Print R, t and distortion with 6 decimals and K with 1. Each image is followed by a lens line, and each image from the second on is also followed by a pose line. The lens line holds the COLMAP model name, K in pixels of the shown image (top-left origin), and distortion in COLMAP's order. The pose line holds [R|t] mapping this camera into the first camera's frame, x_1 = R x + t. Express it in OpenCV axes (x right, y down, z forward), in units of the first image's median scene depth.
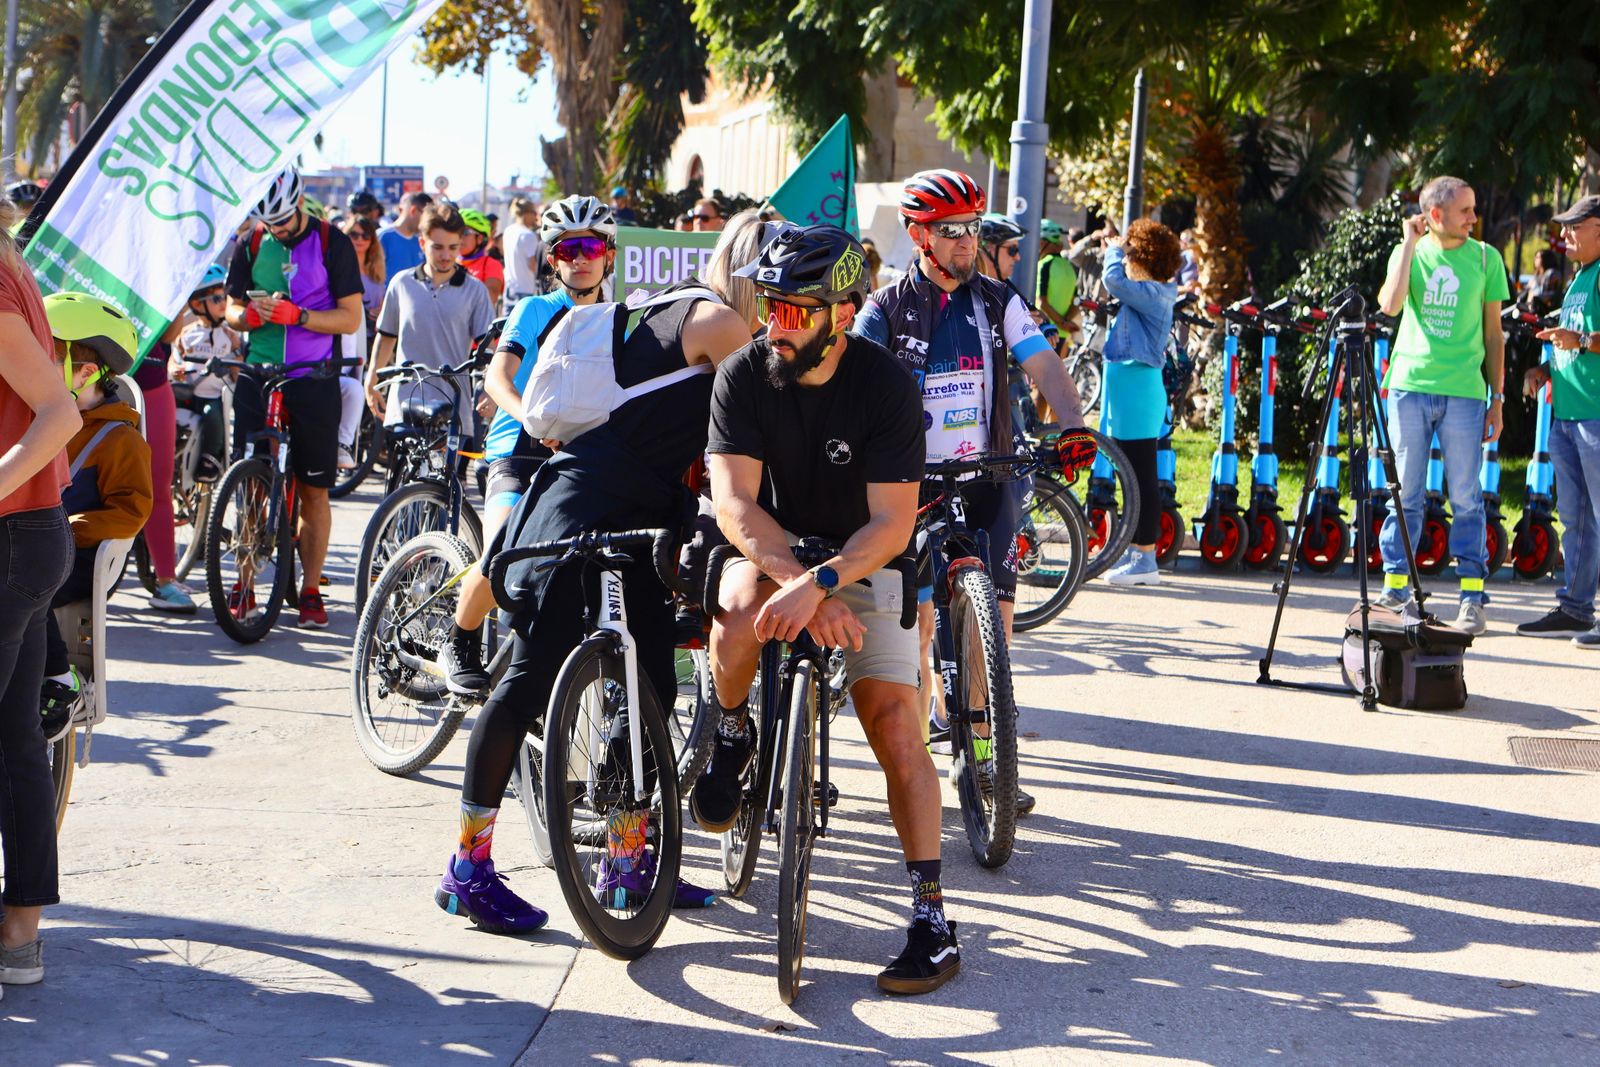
lens RADIAL K [[3069.9, 0, 781.4], [0, 3069.9, 580.0], [0, 0, 1]] dist [0.189456, 0.000000]
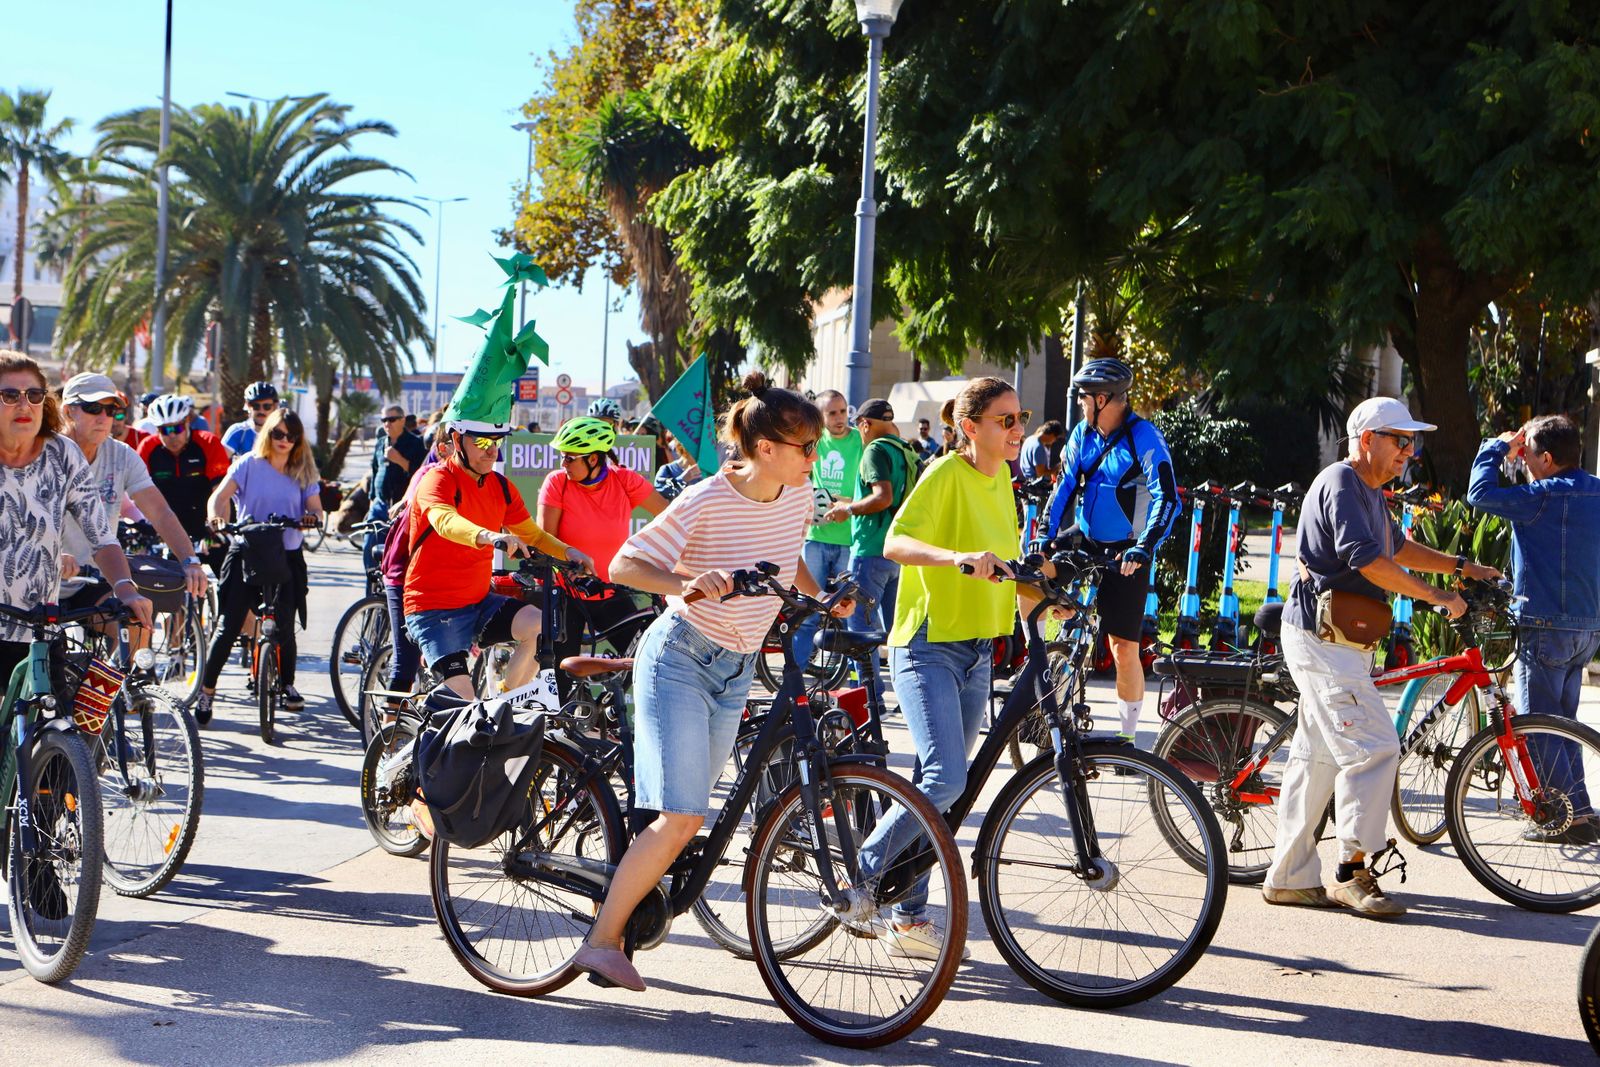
lens RADIAL K [[3069.9, 0, 805.0], [0, 3069.9, 589.3], [0, 0, 1]] dist [0.189456, 0.000000]
pose [[0.999142, -0.006288, -0.040935, 0.031579], [0.003911, 0.998315, -0.057890, 0.010847], [0.041230, 0.057680, 0.997483, -0.106388]]
